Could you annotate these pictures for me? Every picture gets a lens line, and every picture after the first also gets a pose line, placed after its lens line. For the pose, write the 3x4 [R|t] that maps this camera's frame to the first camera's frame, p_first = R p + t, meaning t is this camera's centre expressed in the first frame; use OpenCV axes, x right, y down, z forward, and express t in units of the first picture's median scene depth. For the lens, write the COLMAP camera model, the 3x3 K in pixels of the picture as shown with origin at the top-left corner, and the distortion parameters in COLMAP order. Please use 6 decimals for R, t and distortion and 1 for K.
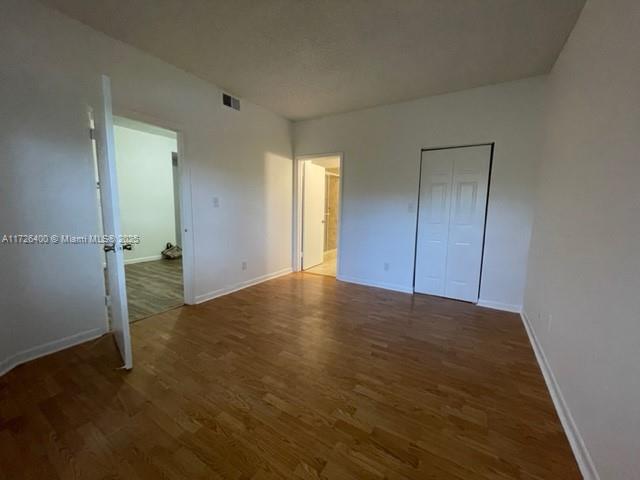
lens RADIAL K [[258.8, 0, 320.2], [0, 258.8, 239.2], [0, 0, 1]] dist [0.000643, -0.000375]
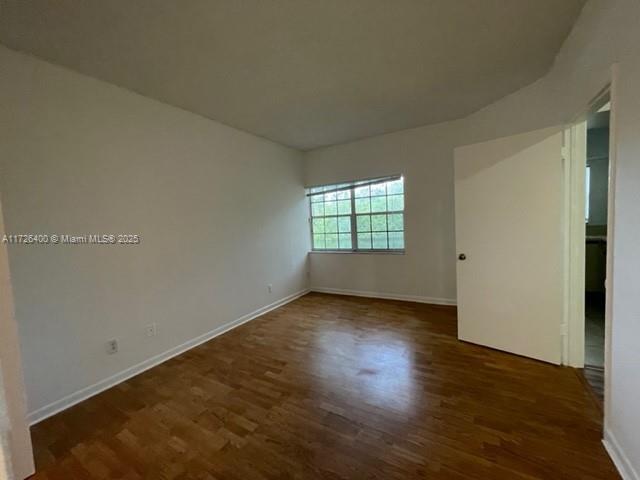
lens RADIAL K [[258.8, 0, 320.0], [0, 258.8, 238.2], [0, 0, 1]] dist [0.000643, -0.000375]
pose [[-0.999157, 0.038935, -0.013033, 0.032693], [0.035674, 0.980374, 0.193892, -0.262115], [0.020327, 0.193263, -0.980936, 1.649560]]
